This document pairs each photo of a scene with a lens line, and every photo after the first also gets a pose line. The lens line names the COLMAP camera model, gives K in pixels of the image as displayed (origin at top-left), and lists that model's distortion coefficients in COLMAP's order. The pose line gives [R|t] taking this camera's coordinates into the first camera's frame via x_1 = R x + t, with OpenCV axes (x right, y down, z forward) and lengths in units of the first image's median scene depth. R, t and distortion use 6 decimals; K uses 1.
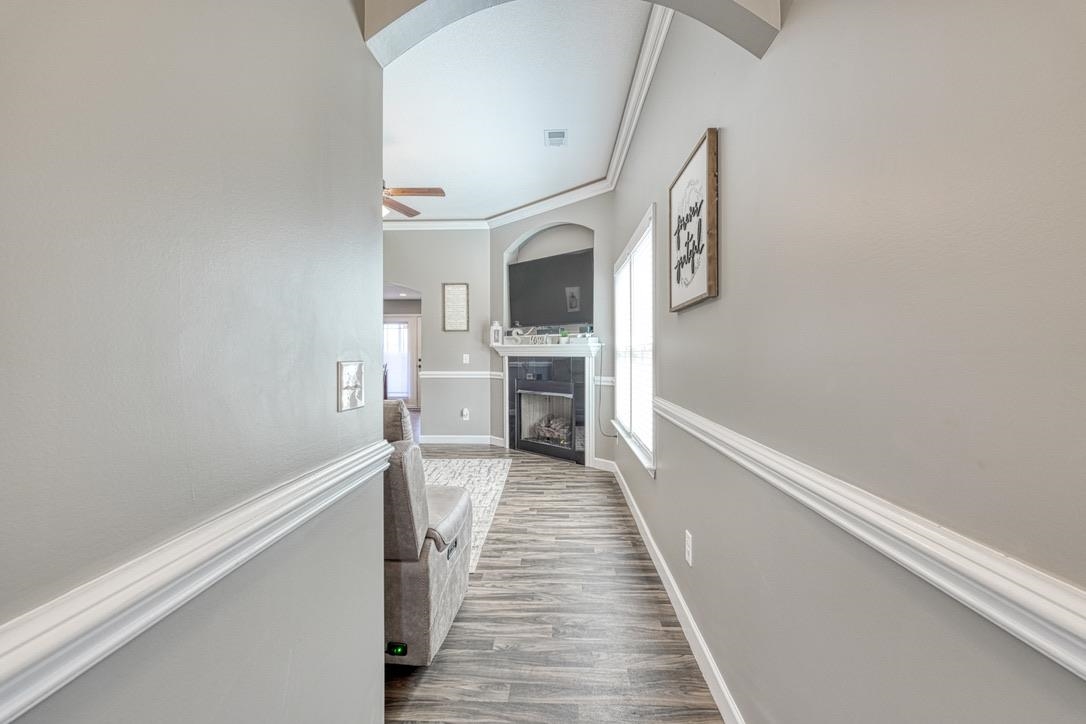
lens RADIAL K [[480.0, 0, 541.7], [0, 480.0, 355.6], [0, 0, 1]] dist [0.002580, 0.000736]
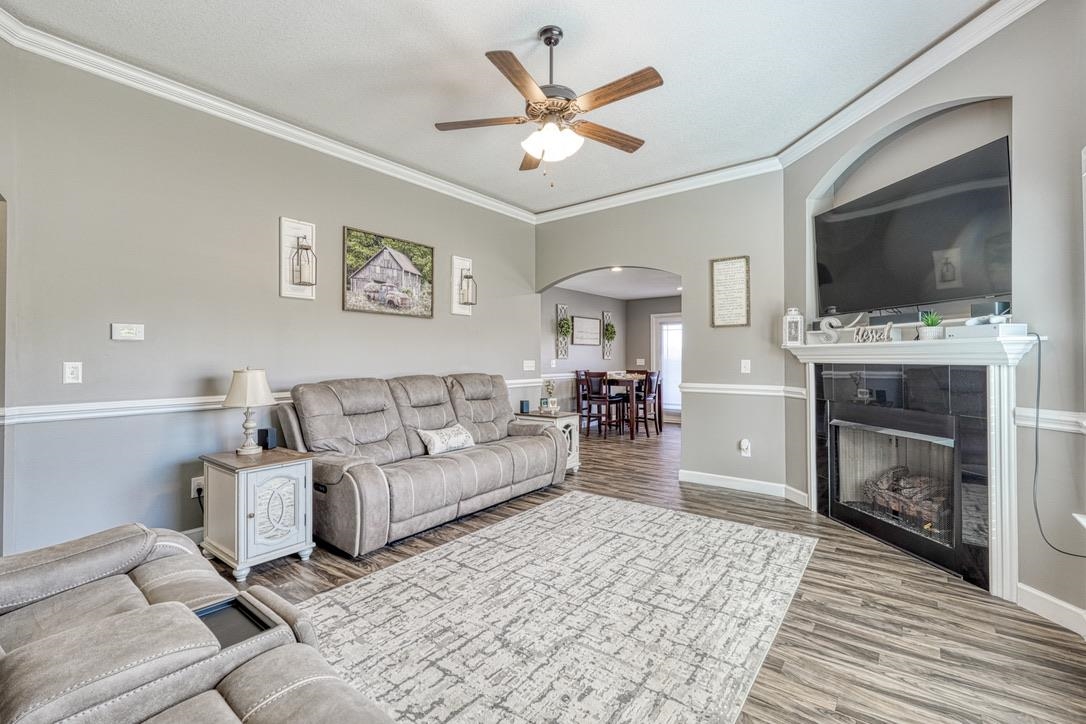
lens RADIAL K [[480.0, 0, 541.7], [0, 480.0, 355.6], [0, 0, 1]] dist [0.002580, 0.000736]
pose [[0.807779, -0.005264, -0.589461, 0.011664], [-0.001489, 0.999939, -0.010971, -0.000958], [0.589483, 0.009740, 0.807722, 0.299037]]
